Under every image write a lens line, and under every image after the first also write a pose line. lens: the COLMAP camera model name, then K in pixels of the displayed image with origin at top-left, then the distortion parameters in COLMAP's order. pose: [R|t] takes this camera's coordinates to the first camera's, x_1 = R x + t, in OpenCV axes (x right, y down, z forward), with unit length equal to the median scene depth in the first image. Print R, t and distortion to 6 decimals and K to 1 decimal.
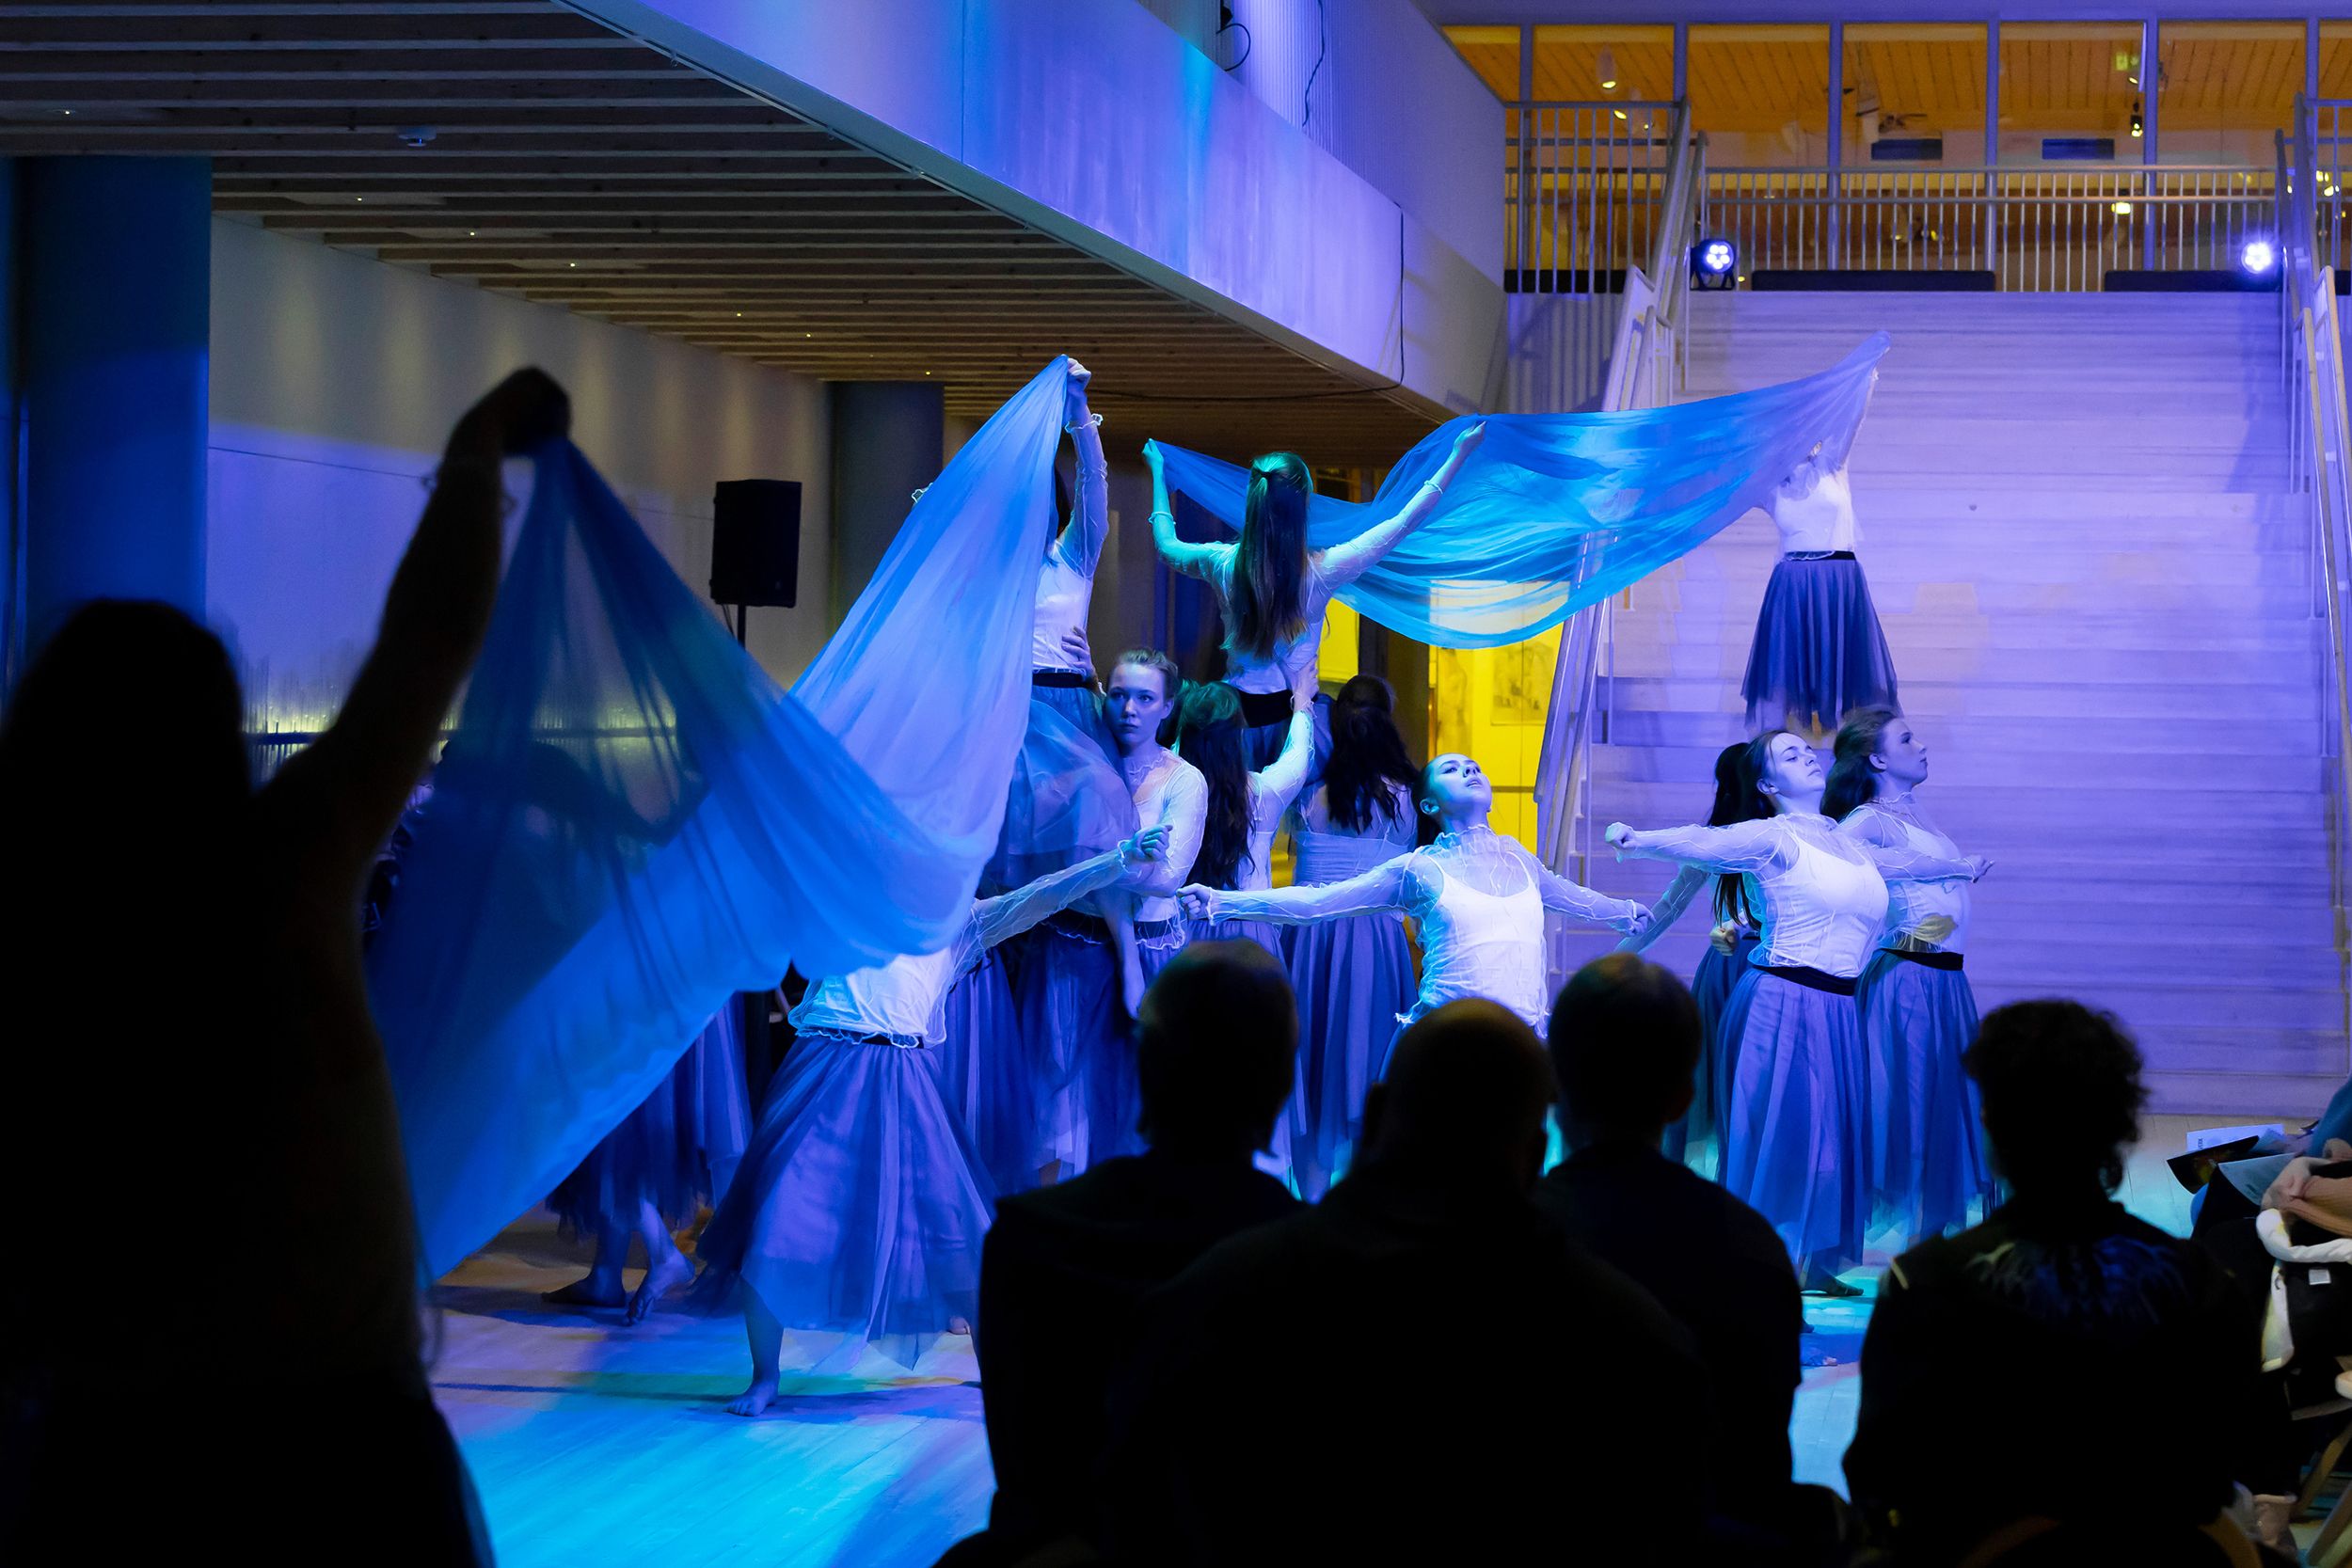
lens RADIAL K [[5168.4, 0, 1179.3], [0, 5168.4, 750.7], [0, 0, 1]] dist [0.021575, 0.250276]
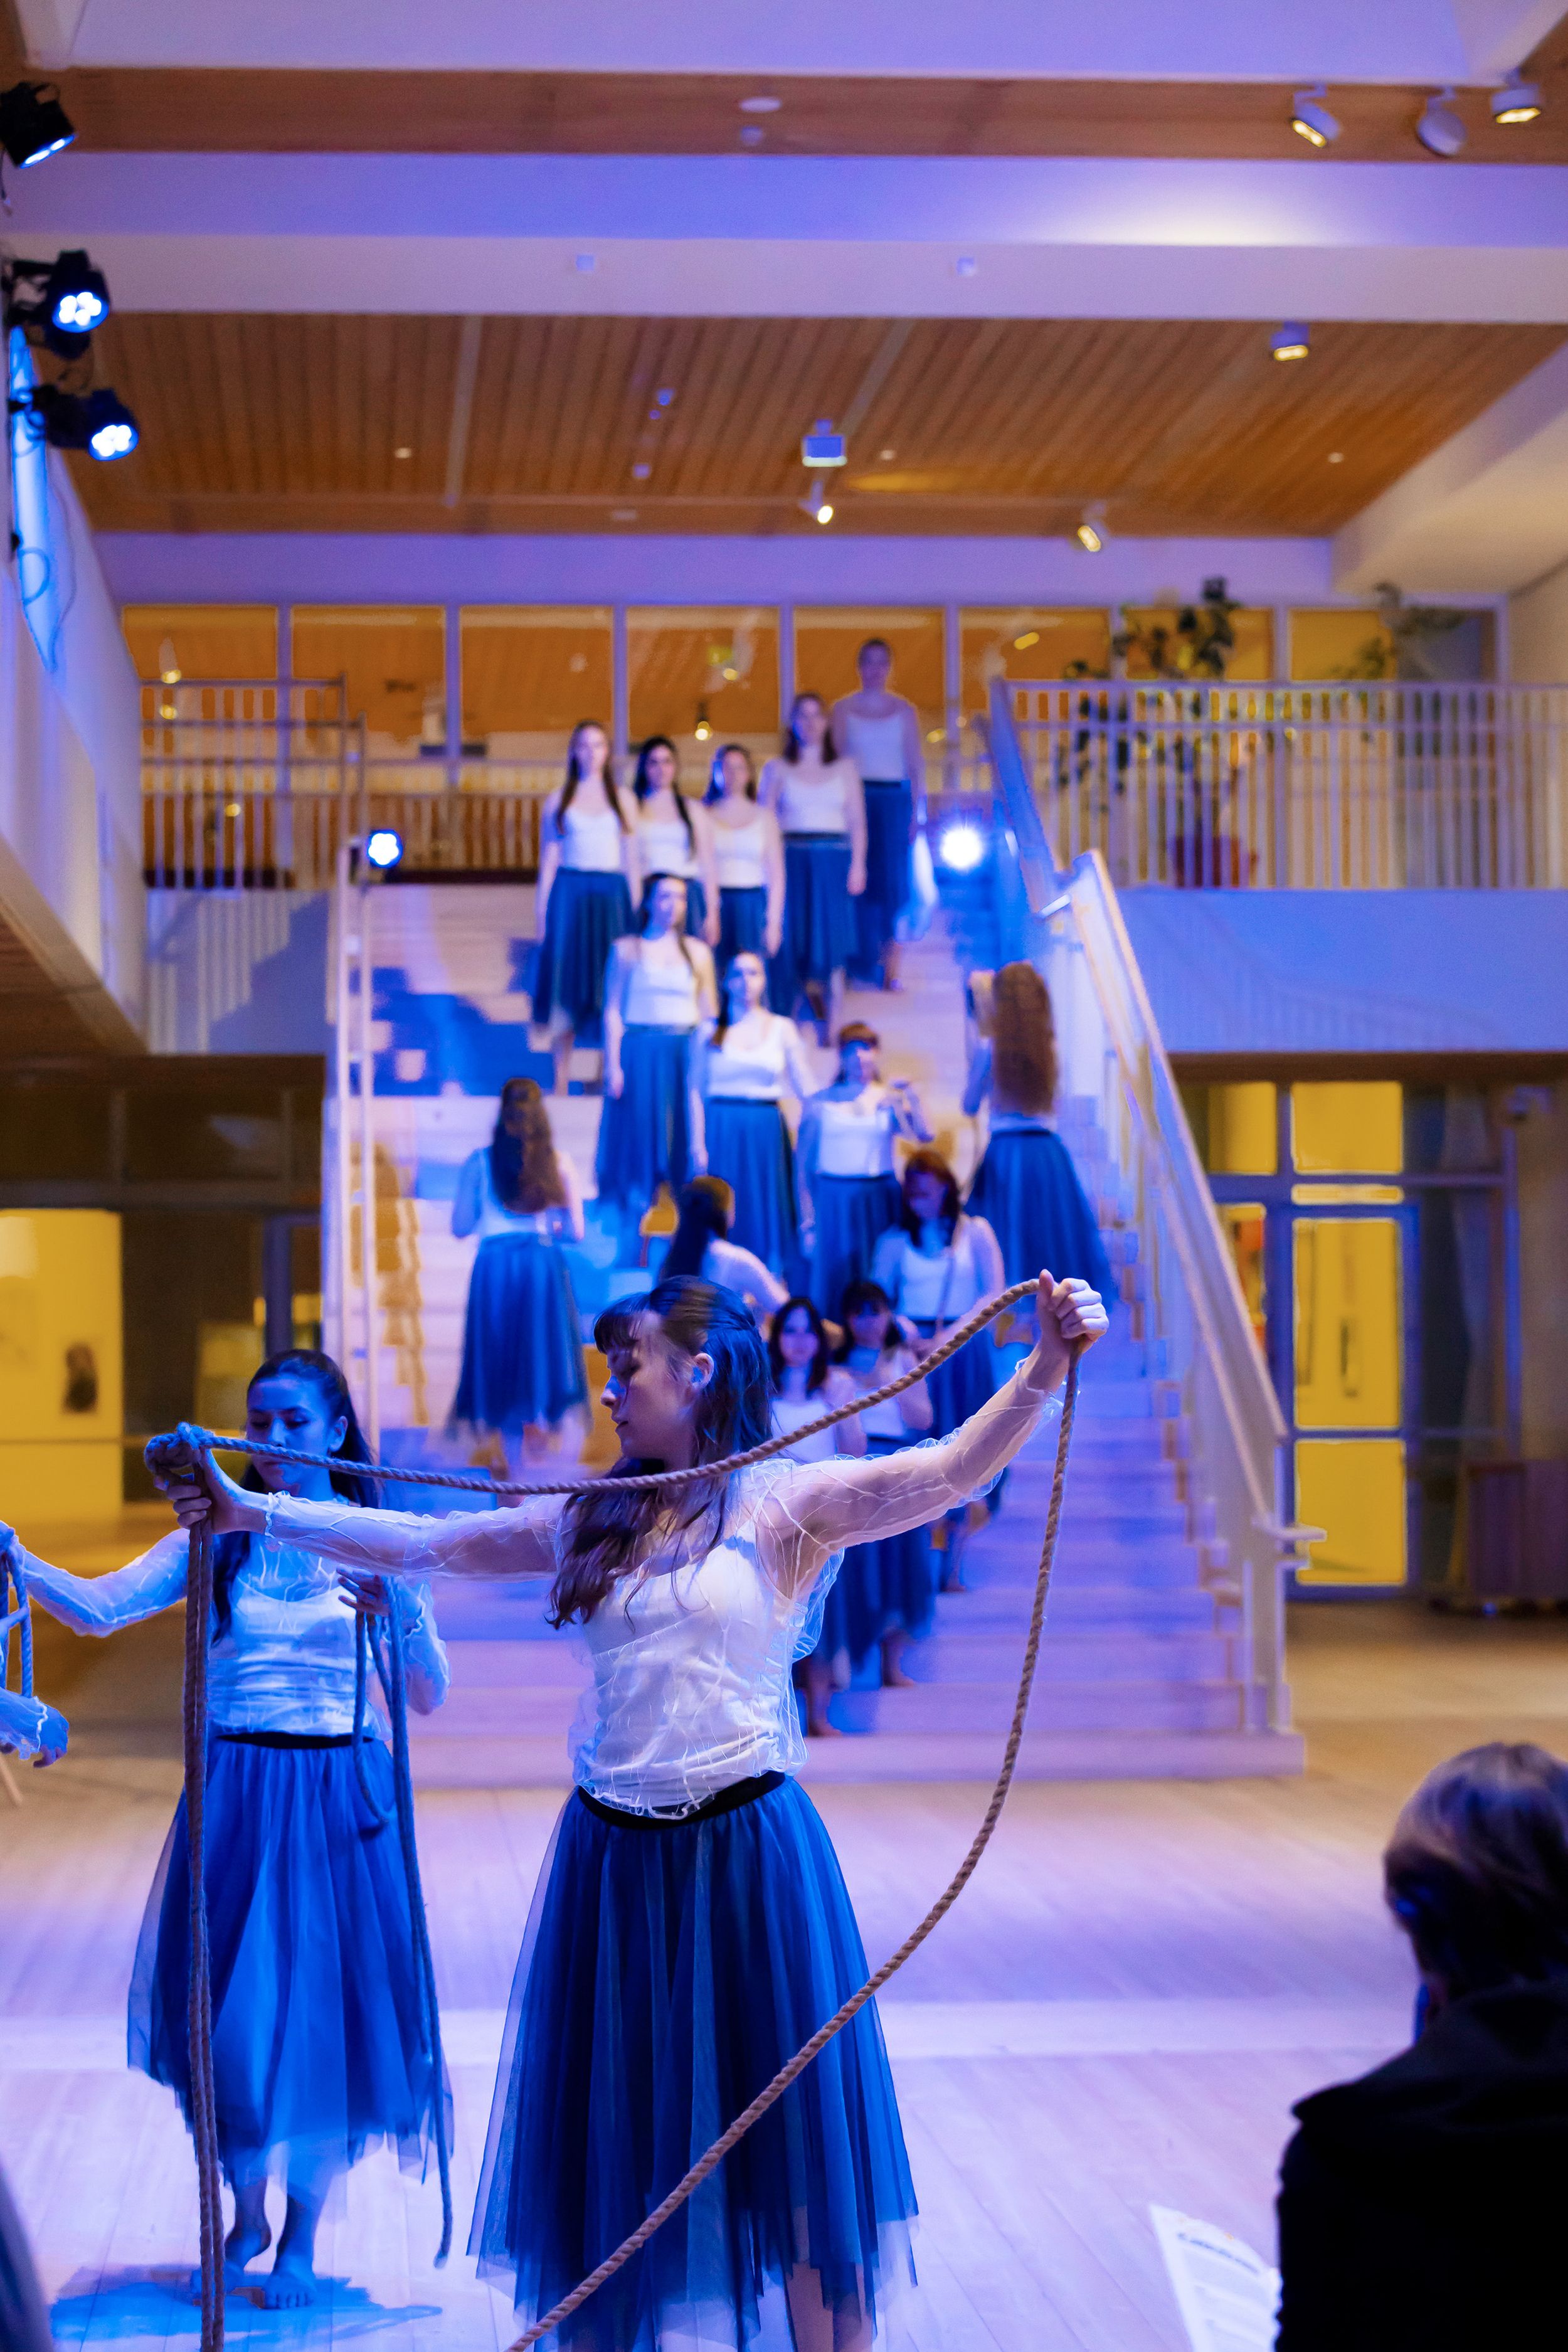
lens RADIAL K [[5278.8, 0, 784.0], [0, 5278.8, 1176.0], [0, 0, 1]] dist [-0.074955, -0.238217]
pose [[0.970002, -0.016212, 0.242557, -0.056767], [0.026374, 0.998902, -0.038707, -0.000229], [-0.241663, 0.043943, 0.969365, 0.090759]]
